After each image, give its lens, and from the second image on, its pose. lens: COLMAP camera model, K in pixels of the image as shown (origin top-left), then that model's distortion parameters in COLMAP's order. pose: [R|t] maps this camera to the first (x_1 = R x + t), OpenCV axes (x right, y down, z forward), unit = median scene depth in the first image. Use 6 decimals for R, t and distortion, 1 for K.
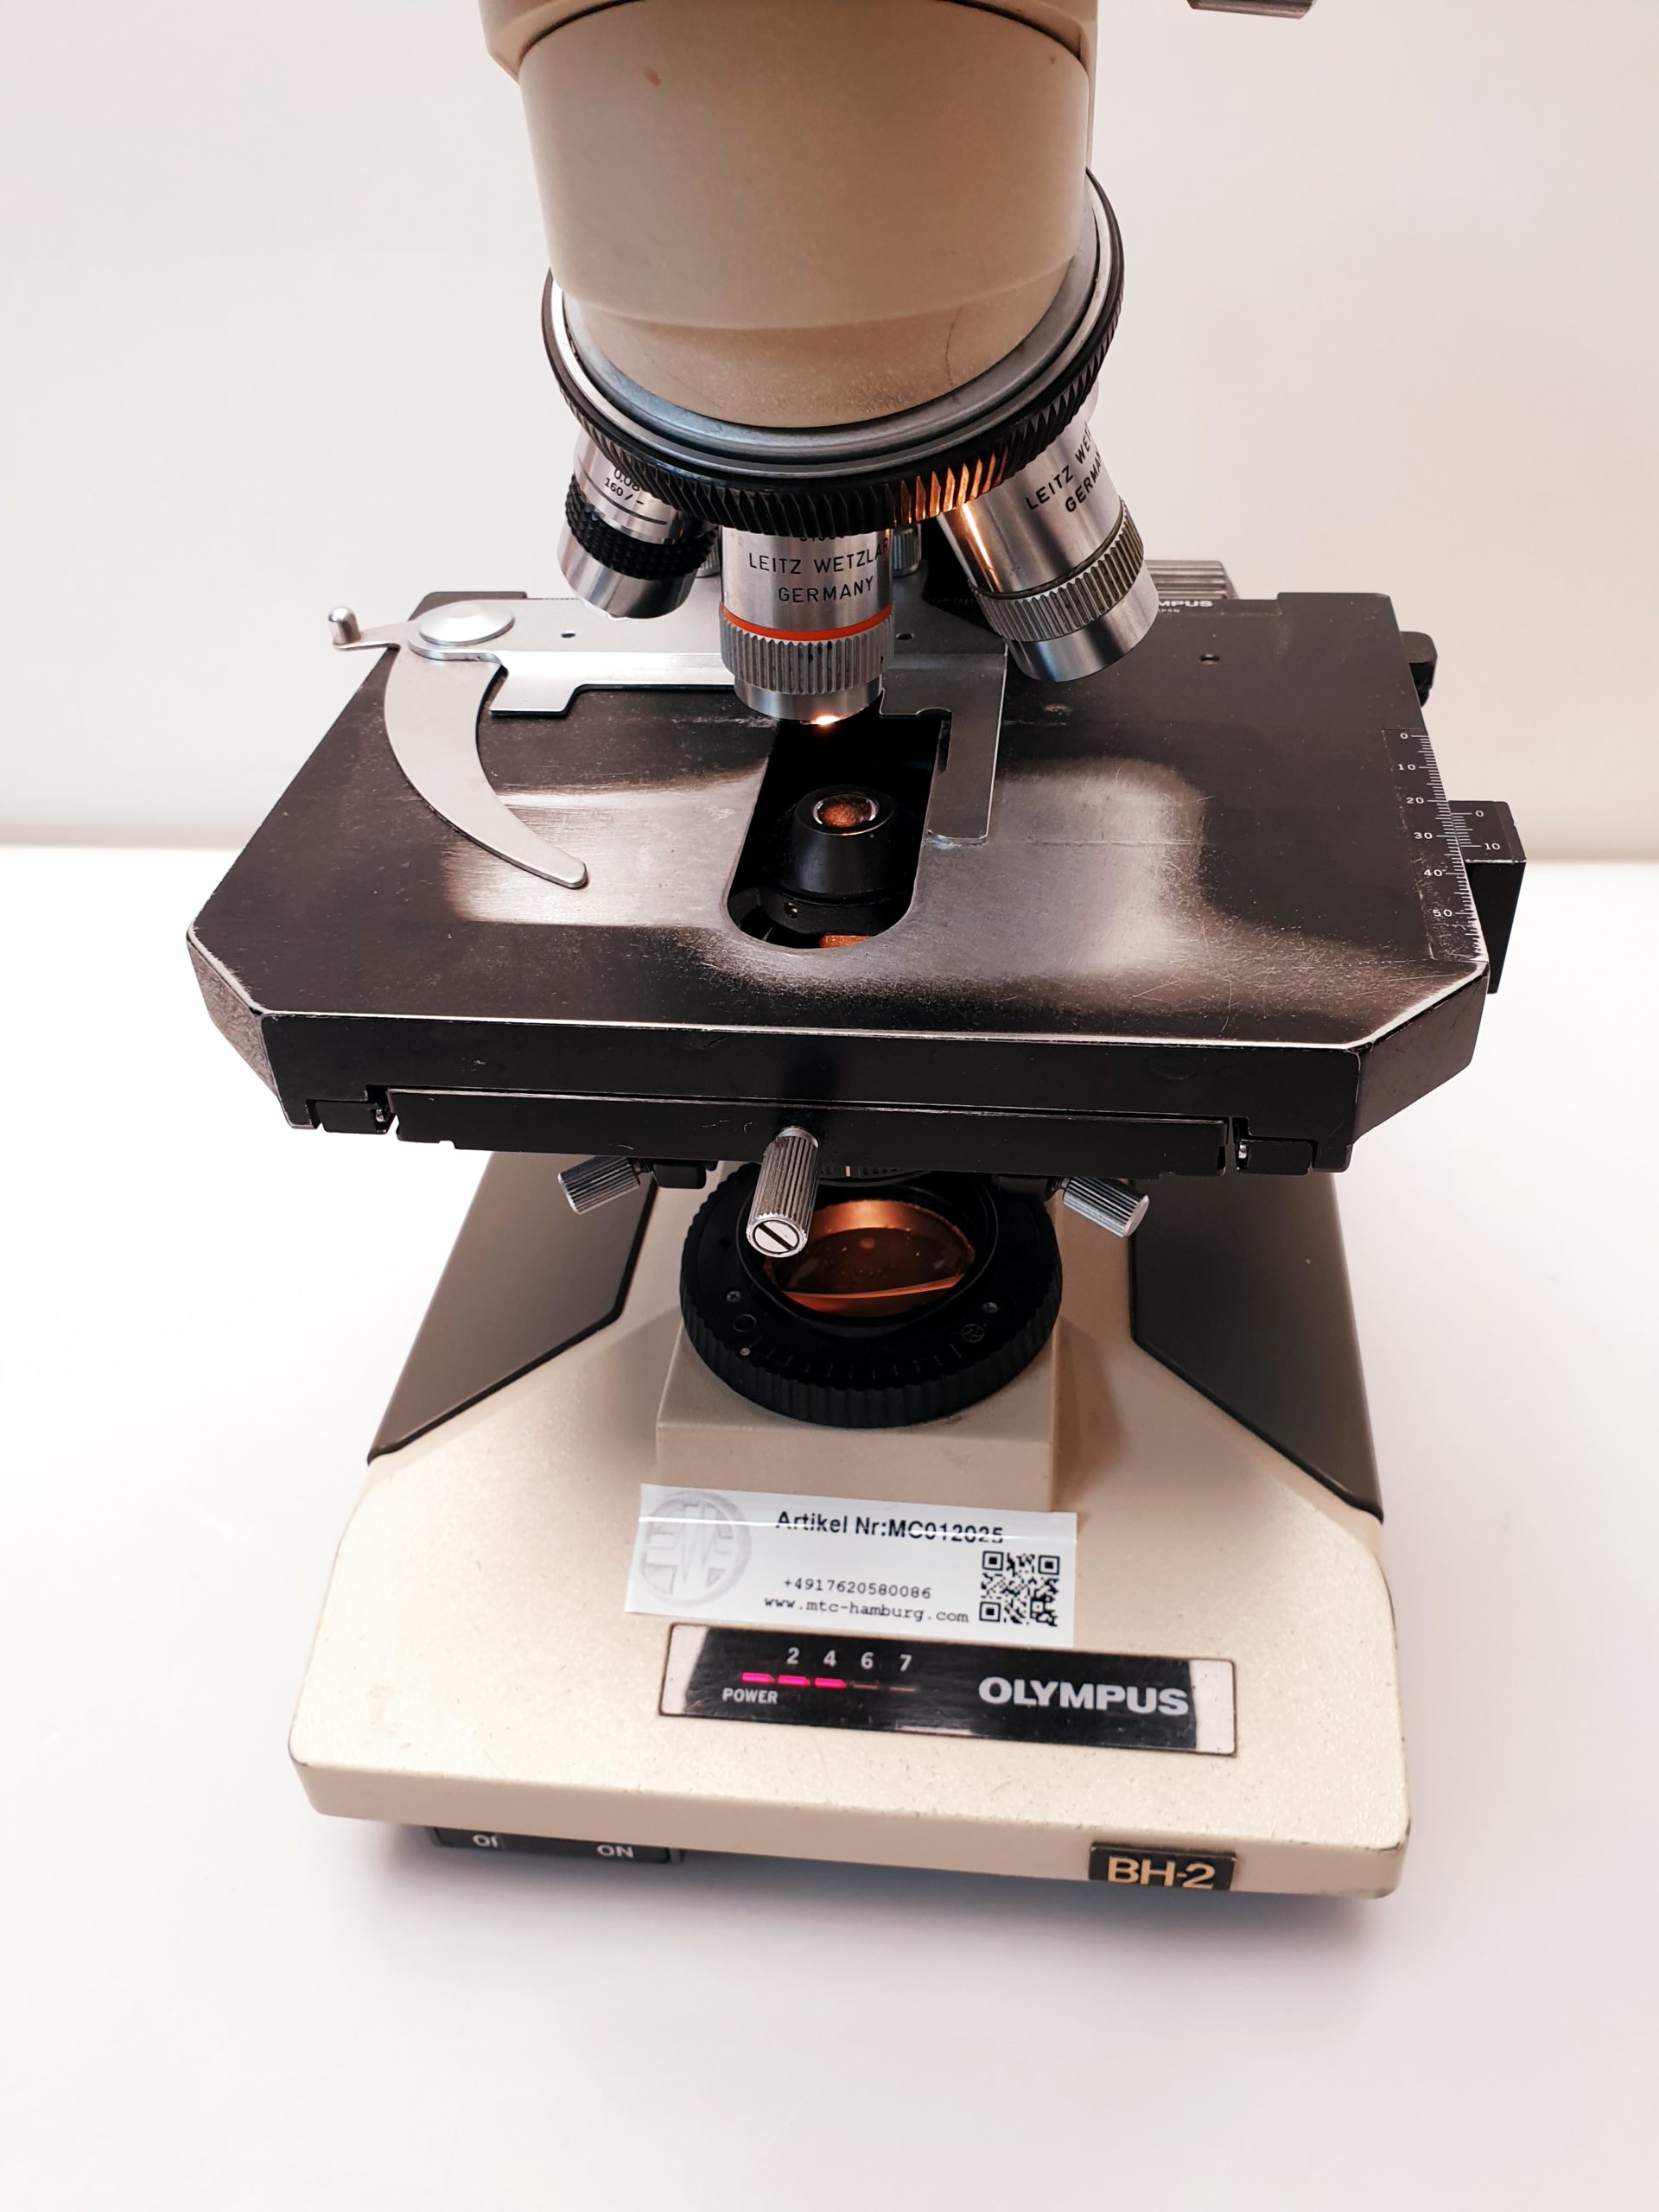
lens RADIAL K [[1744.6, 0, 866.4], [0, 1744.6, 1101.7], [0, 0, 1]] dist [0.091346, -0.293042]
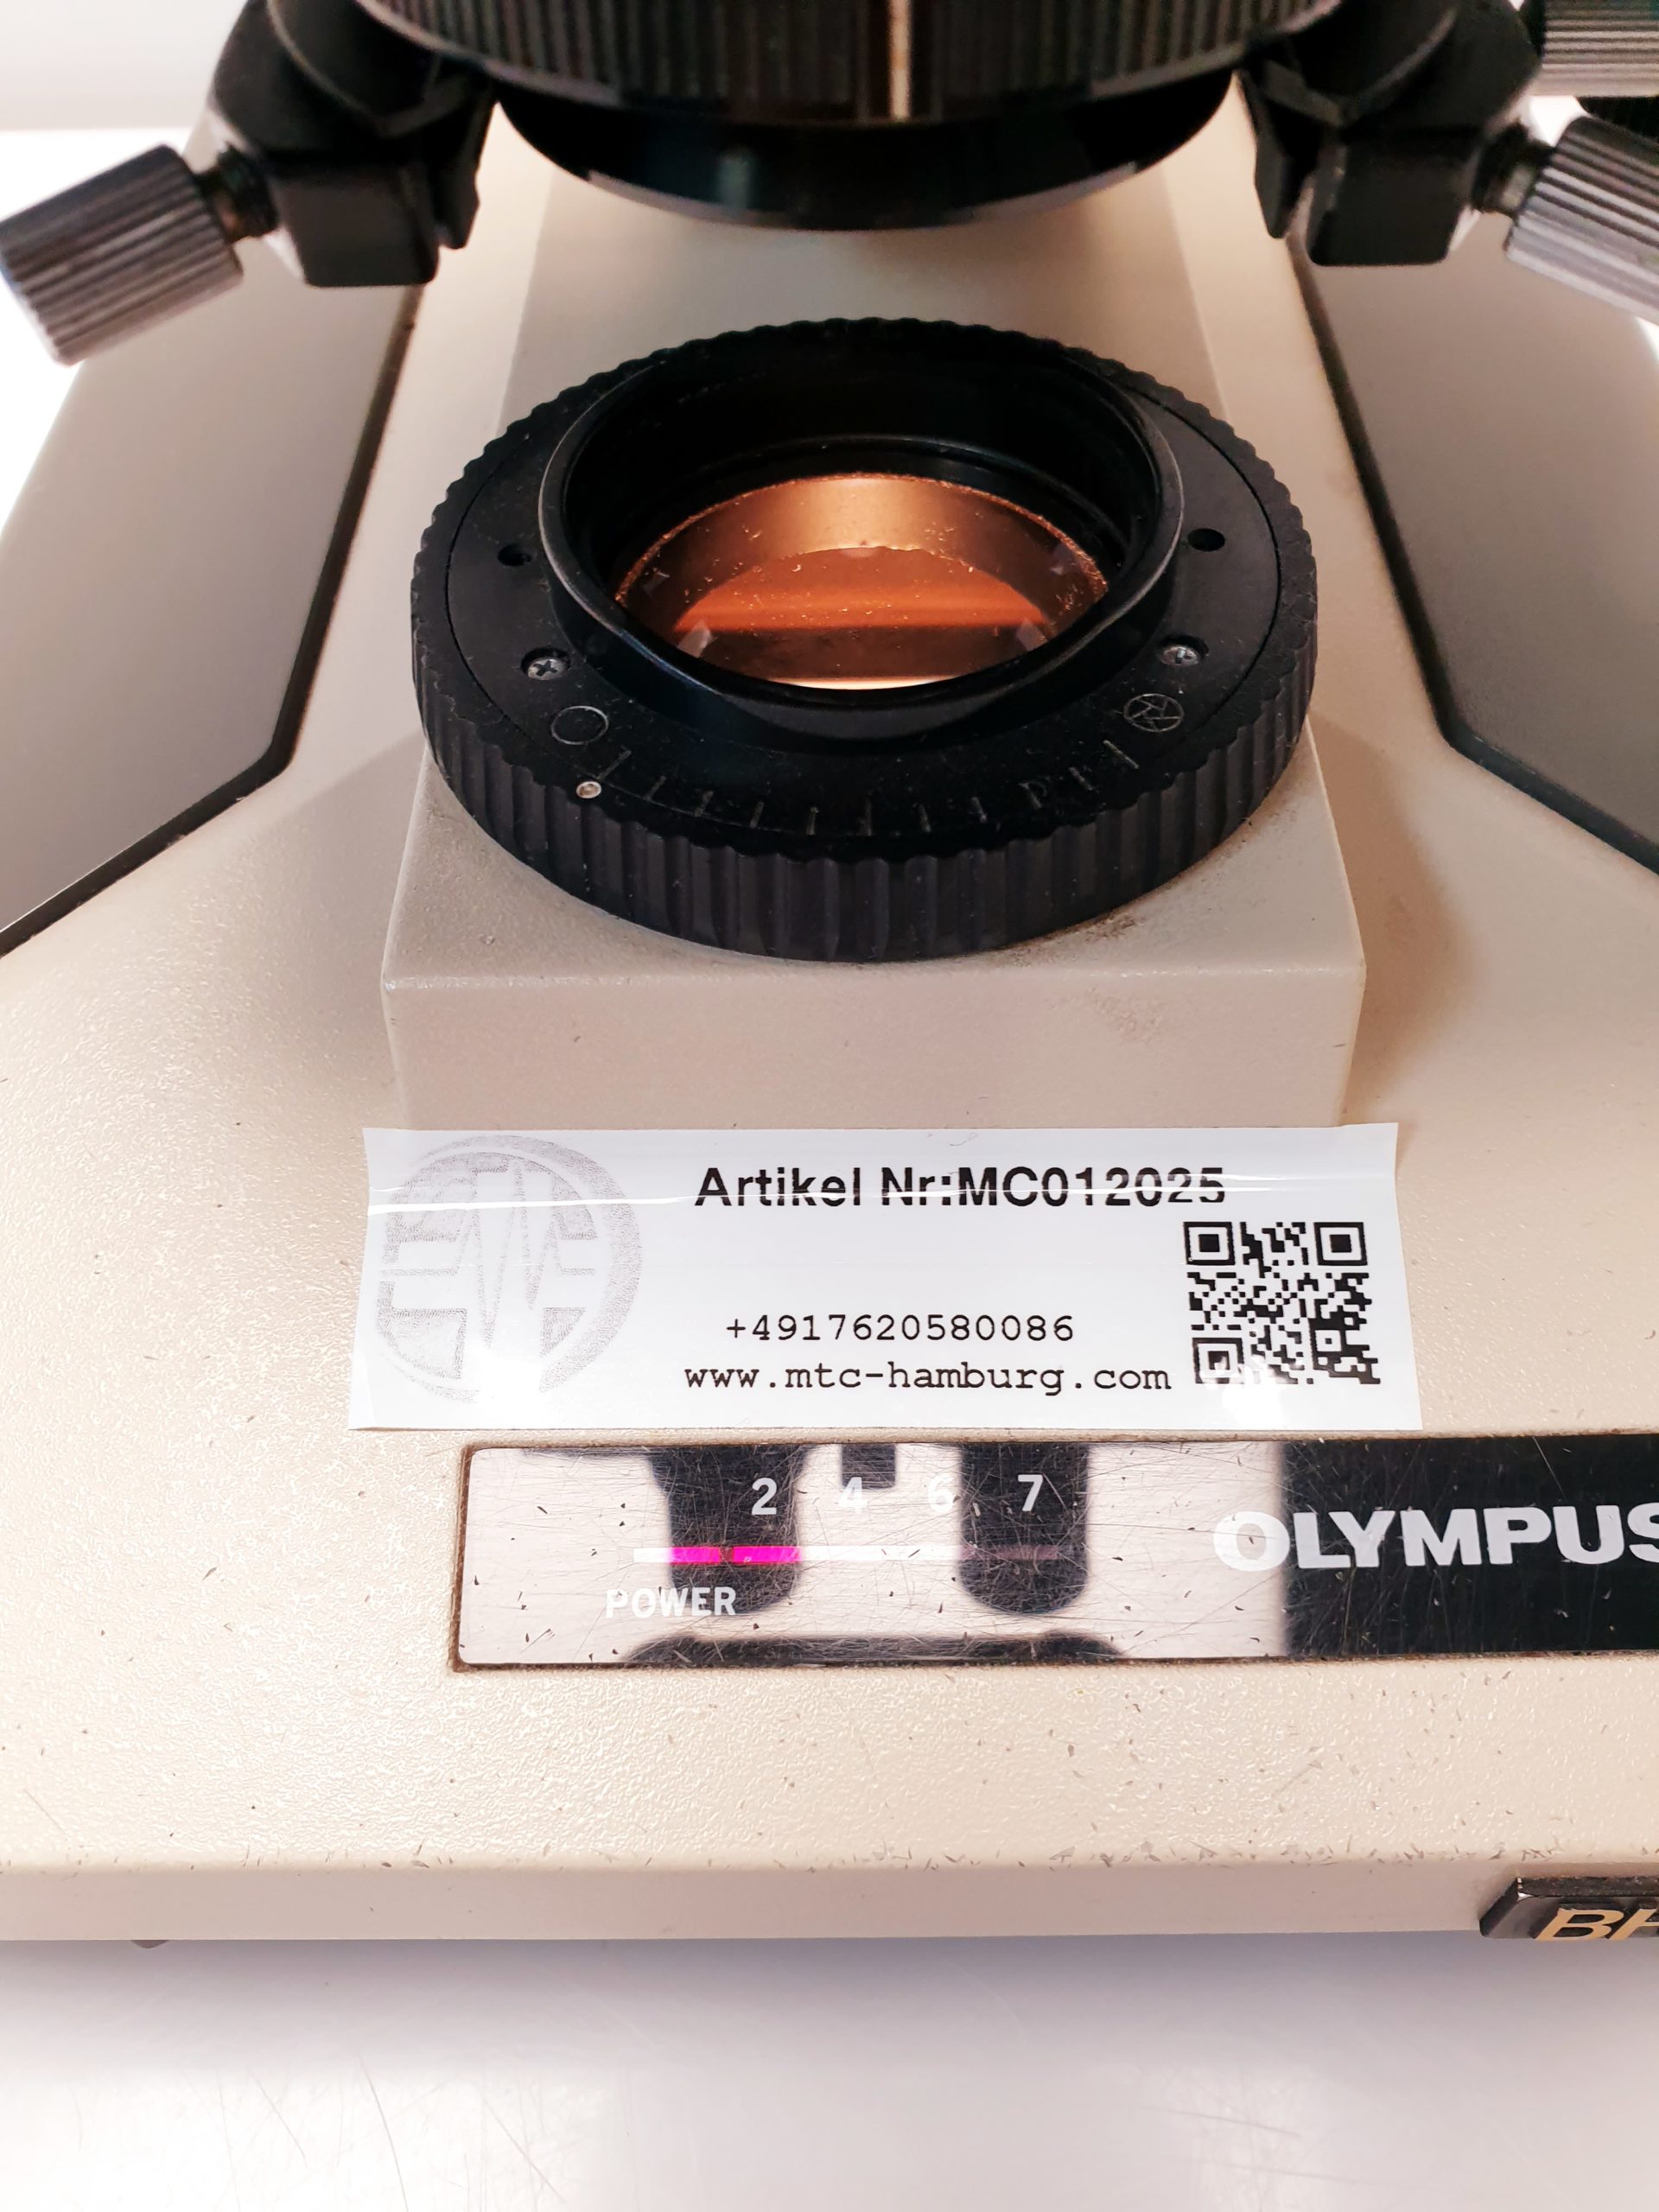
lens RADIAL K [[1744.6, 0, 866.4], [0, 1744.6, 1101.7], [0, 0, 1]] dist [0.091346, -0.293042]
pose [[0.992505, -0.068991, 0.100865, -0.054240], [0.045309, 0.974315, 0.220582, 0.133053], [-0.113493, -0.214359, 0.970139, 0.617898]]
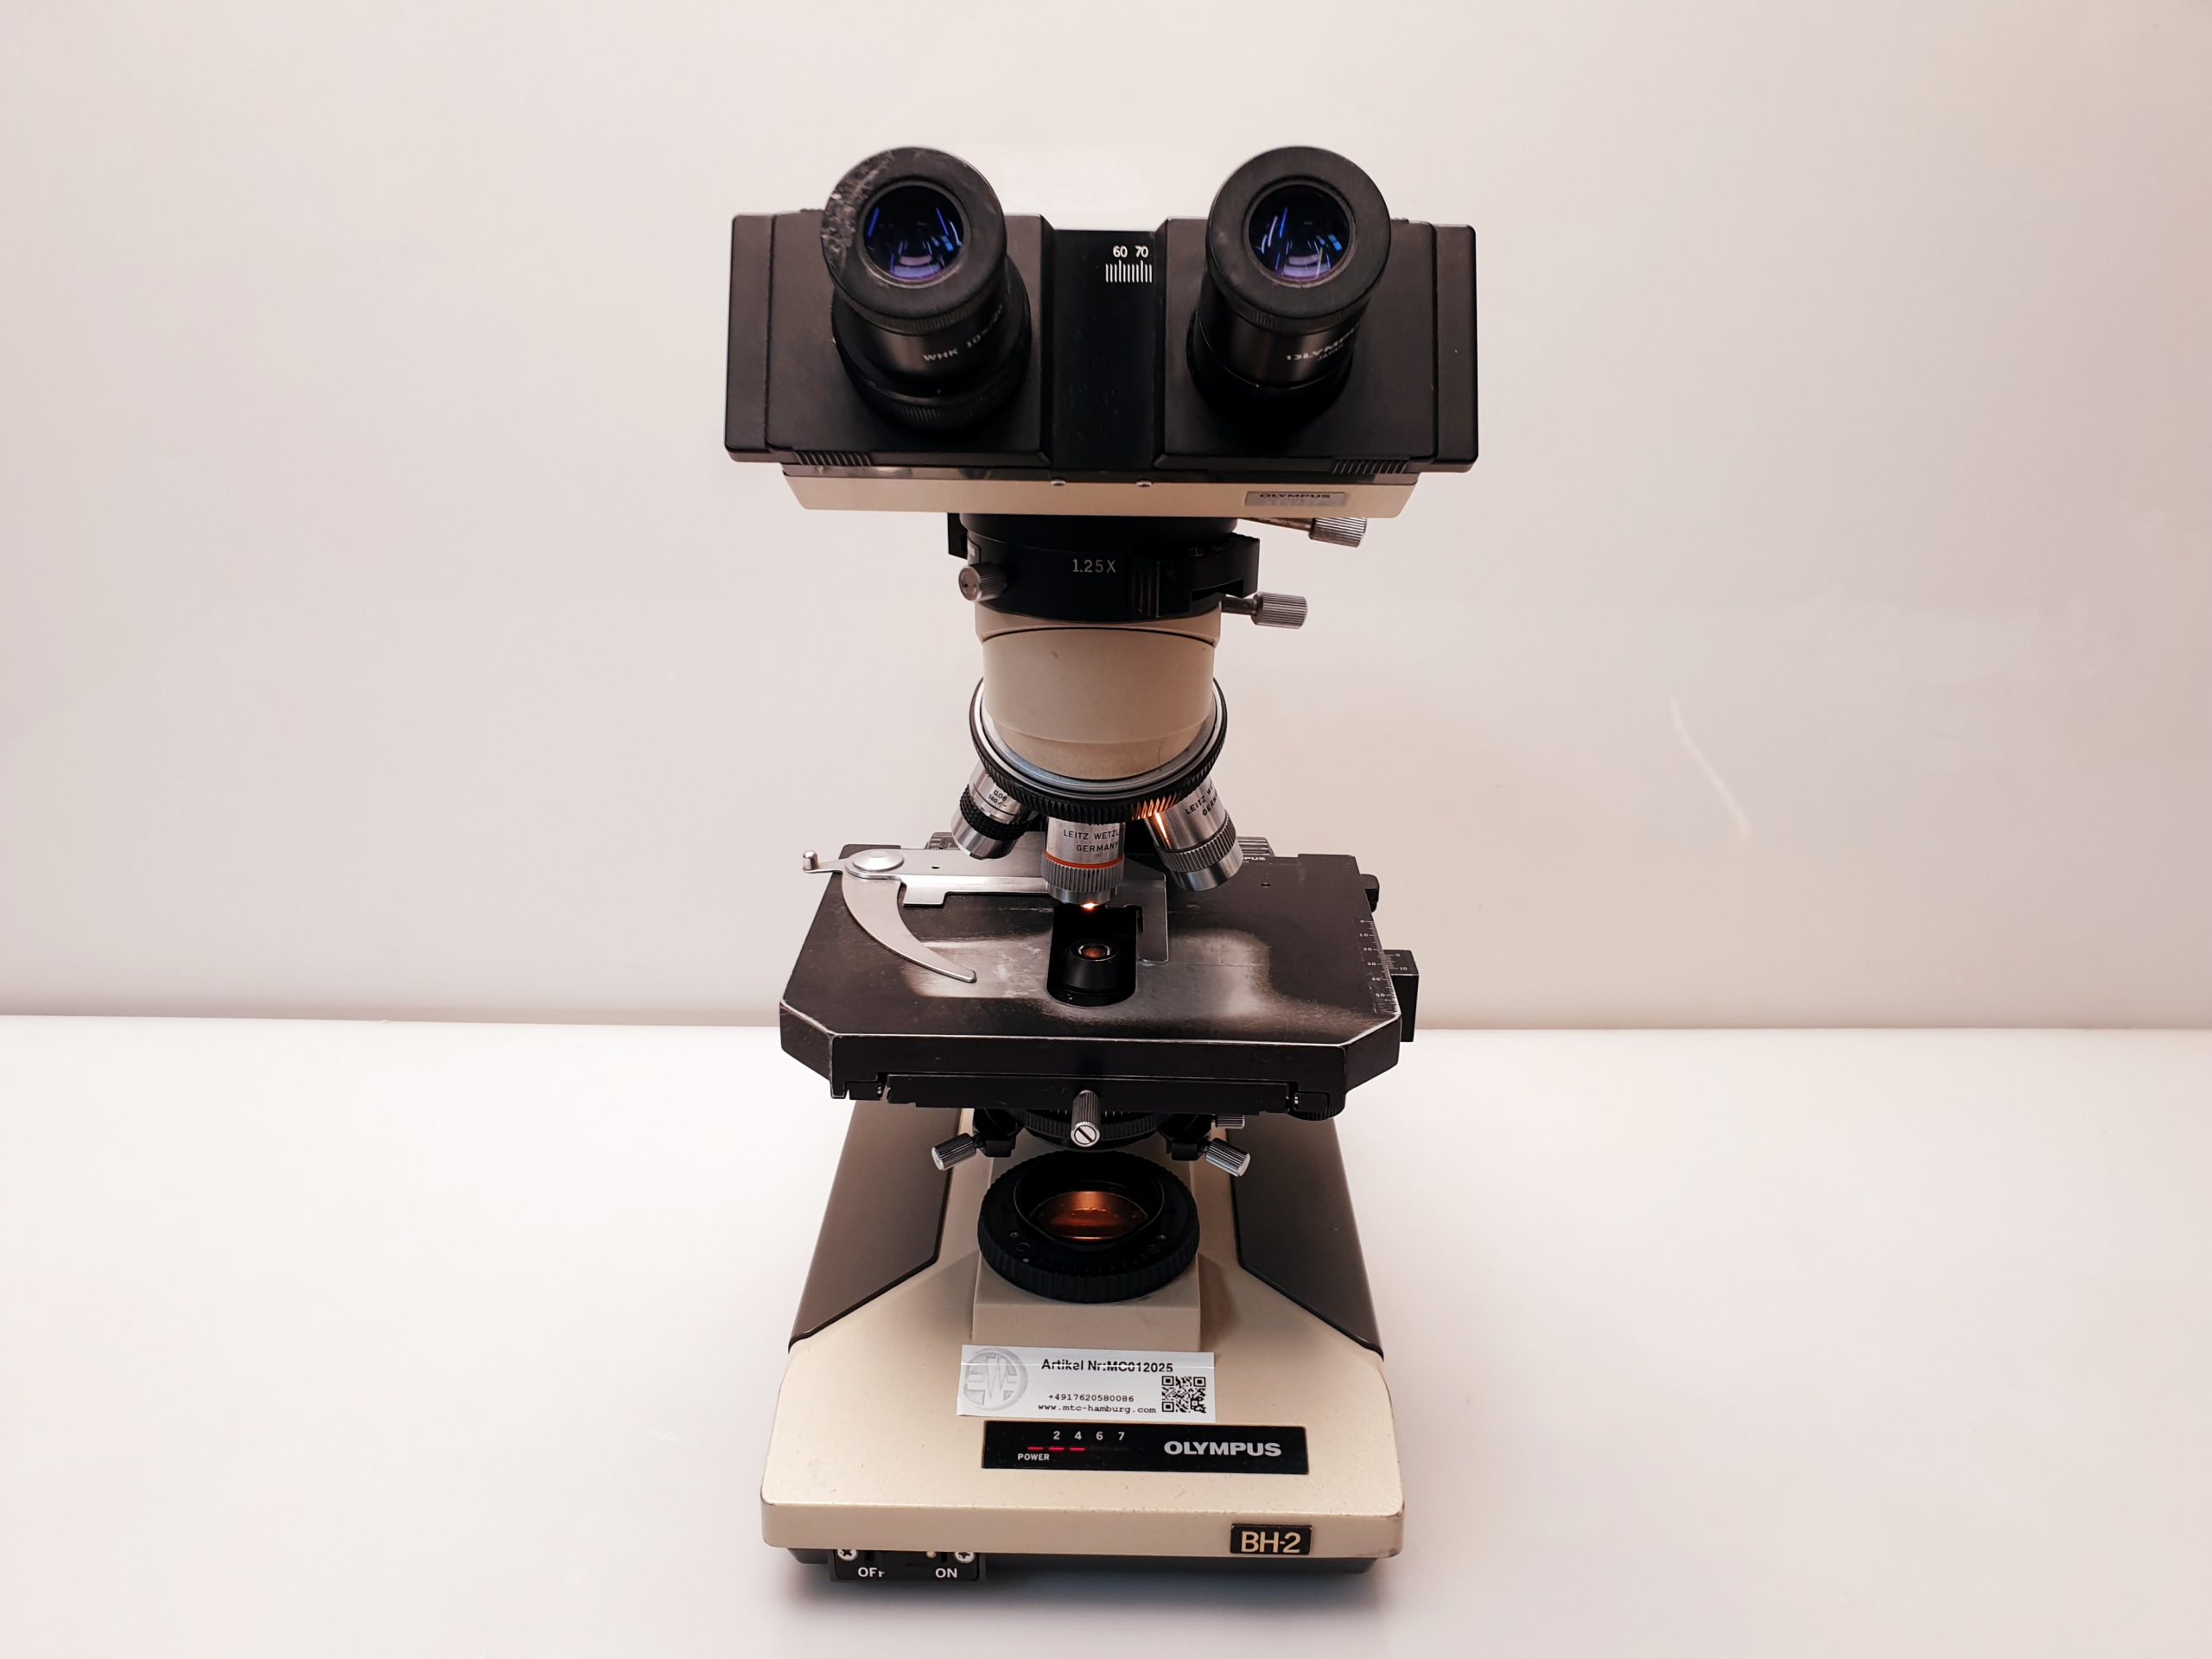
lens RADIAL K [[1744.6, 0, 1108.4], [0, 1744.6, 760.8], [0, 0, 1]] dist [0.091346, -0.293042]
pose [[0.993416, 0.024802, 0.111848, -0.205413], [0.013780, 0.943328, -0.331575, 0.267169], [-0.113733, 0.330933, 0.936775, -0.873198]]
